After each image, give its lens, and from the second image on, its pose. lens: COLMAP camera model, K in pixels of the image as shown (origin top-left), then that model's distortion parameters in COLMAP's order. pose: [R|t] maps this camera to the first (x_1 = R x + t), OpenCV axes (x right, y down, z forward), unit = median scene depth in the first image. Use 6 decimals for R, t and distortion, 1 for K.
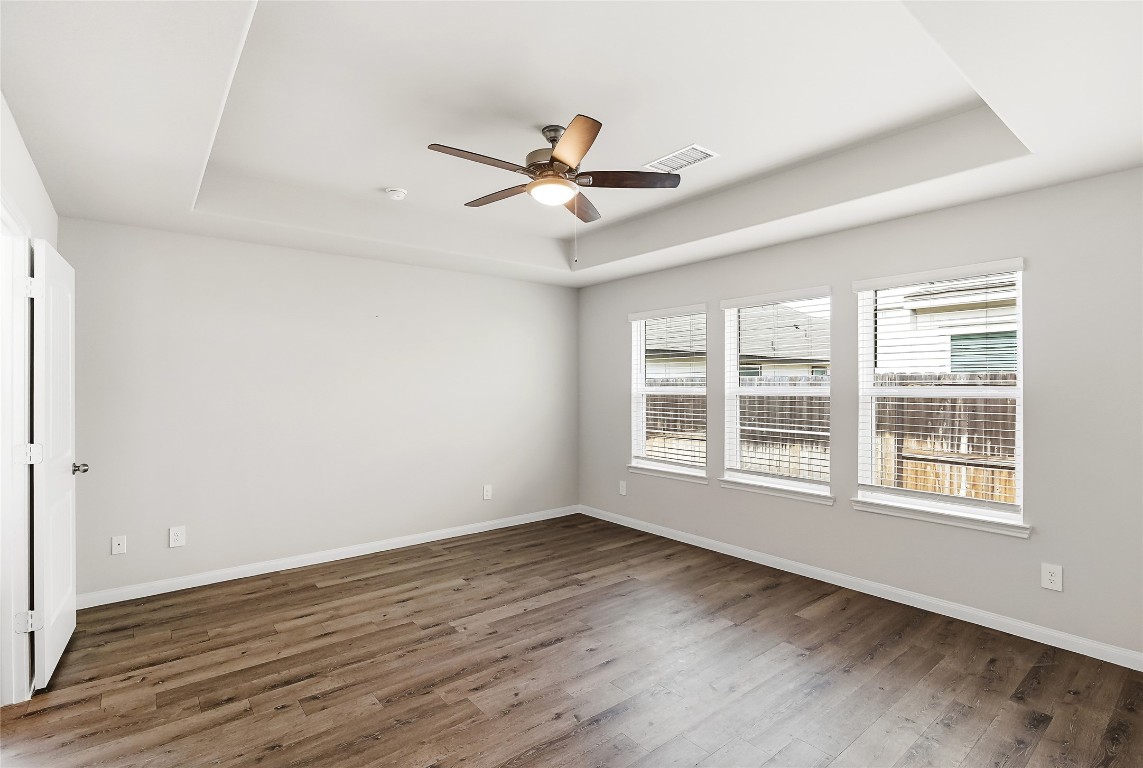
lens RADIAL K [[539.4, 0, 565.7], [0, 539.4, 383.2], [0, 0, 1]] dist [-0.014231, 0.003130]
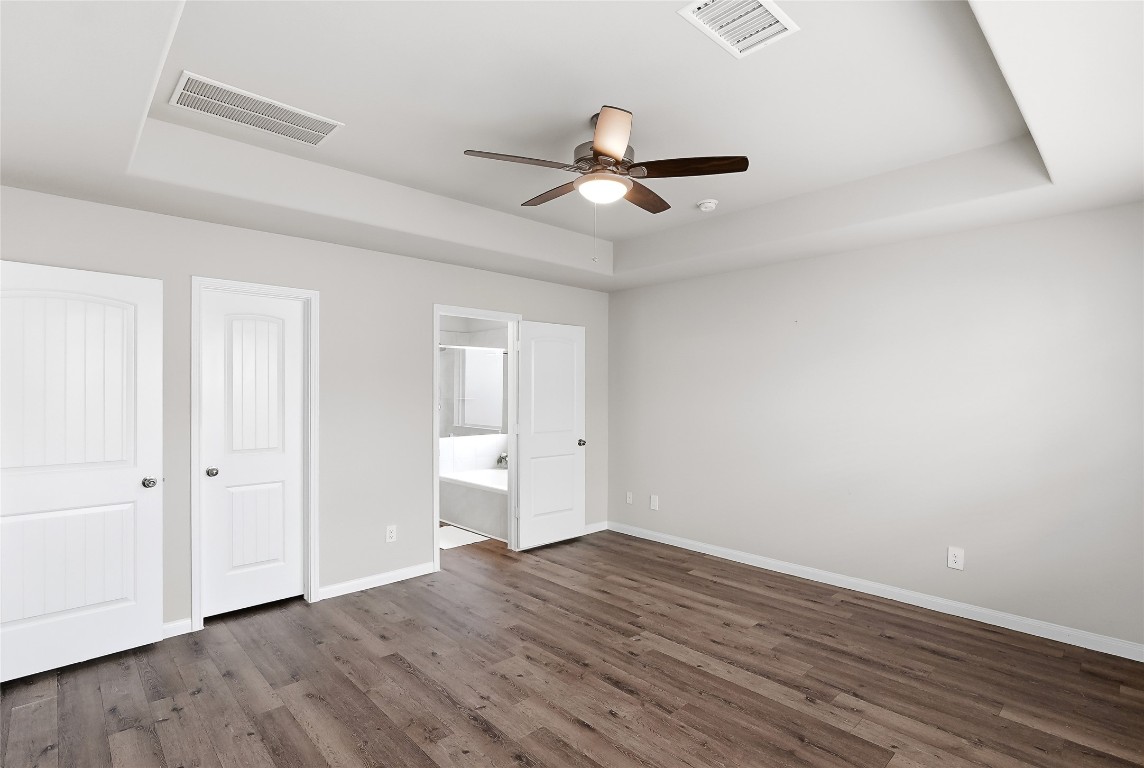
lens RADIAL K [[539.9, 0, 561.7], [0, 539.9, 383.0], [0, 0, 1]] dist [-0.014231, 0.003130]
pose [[0.084854, -0.012822, -0.996311, 0.664328], [0.002080, 0.999917, -0.012691, -0.009744], [0.996391, -0.000996, 0.084873, 0.634163]]
